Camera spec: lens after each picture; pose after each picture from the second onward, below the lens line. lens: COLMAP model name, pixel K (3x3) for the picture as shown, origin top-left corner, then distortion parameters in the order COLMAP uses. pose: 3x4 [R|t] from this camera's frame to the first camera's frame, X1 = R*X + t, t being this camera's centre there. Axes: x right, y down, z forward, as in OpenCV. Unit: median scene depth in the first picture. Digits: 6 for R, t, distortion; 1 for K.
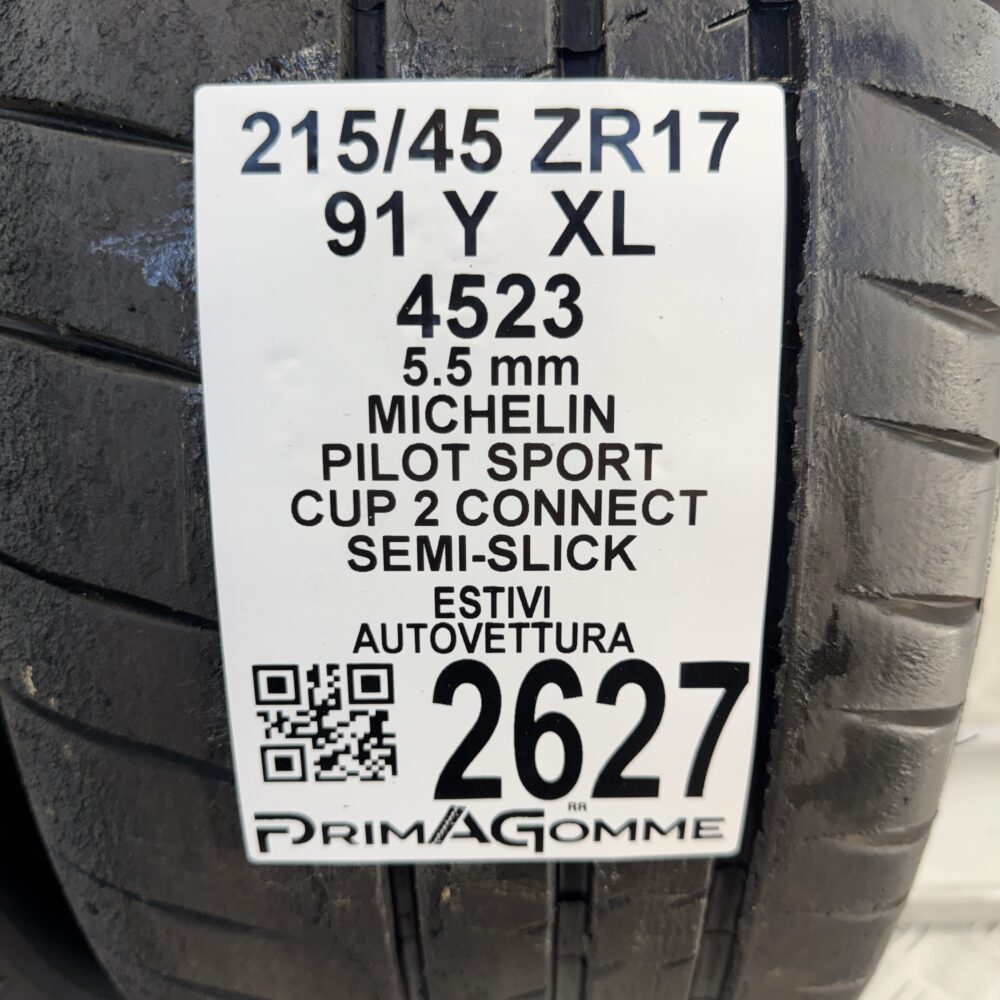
lens RADIAL K [[936.7, 0, 500.0], [0, 936.7, 500.0], [0, 0, 1]] dist [0.165408, -0.445514]
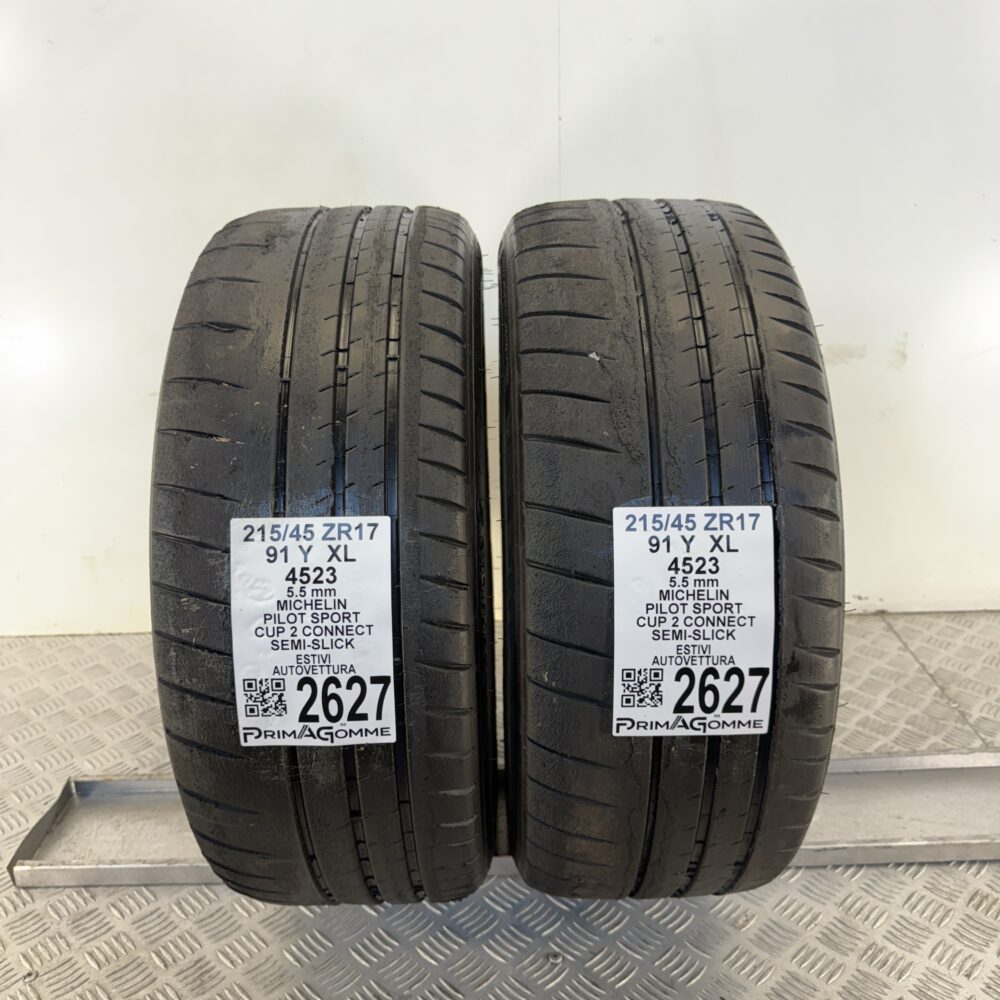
lens RADIAL K [[936.7, 0, 500.0], [0, 936.7, 500.0], [0, 0, 1]] dist [0.165408, -0.445514]
pose [[0.999812, -0.006714, 0.018212, -0.785272], [0.008972, 0.991879, -0.126871, -0.000998], [-0.017212, 0.127010, 0.991752, -2.514552]]
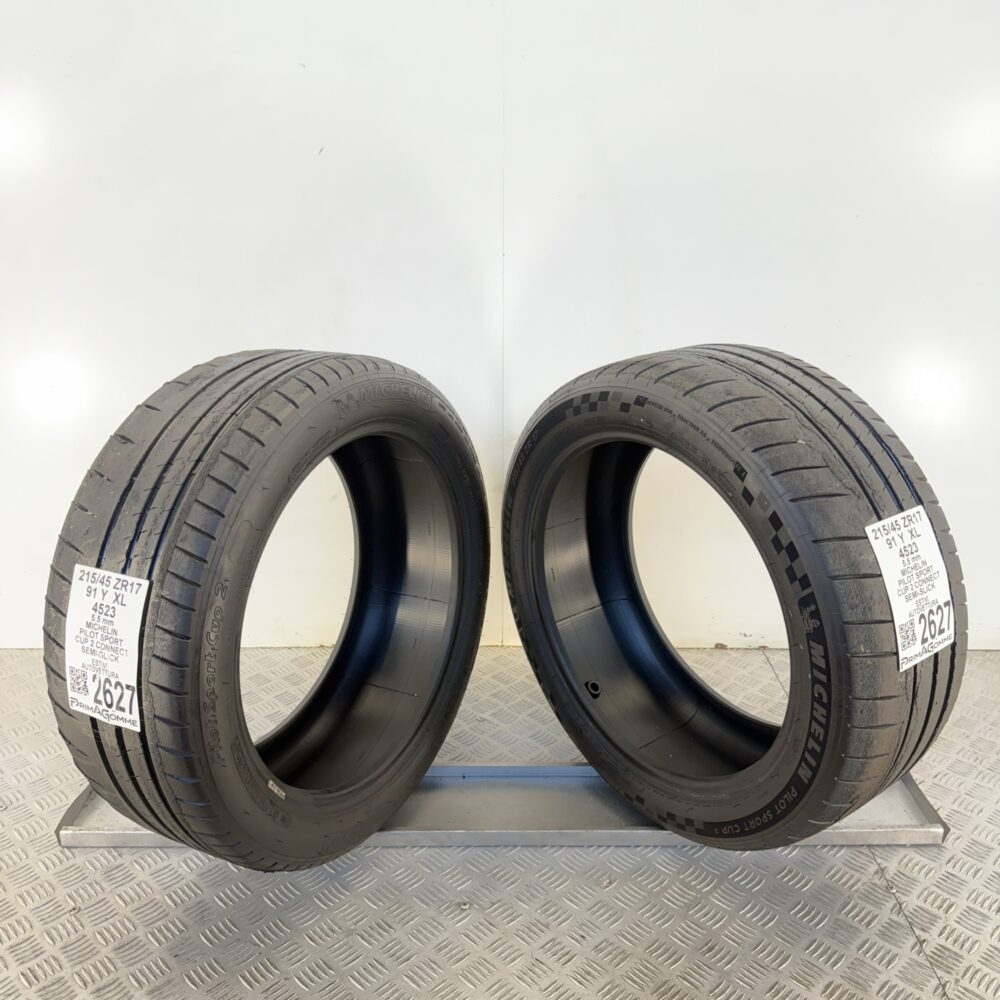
lens RADIAL K [[936.7, 0, 500.0], [0, 936.7, 500.0], [0, 0, 1]] dist [0.165408, -0.445514]
pose [[0.814280, -0.223734, 0.535623, -4.932488], [0.363651, 0.915838, -0.170287, -0.389169], [-0.452445, 0.333441, 0.827110, -2.714043]]
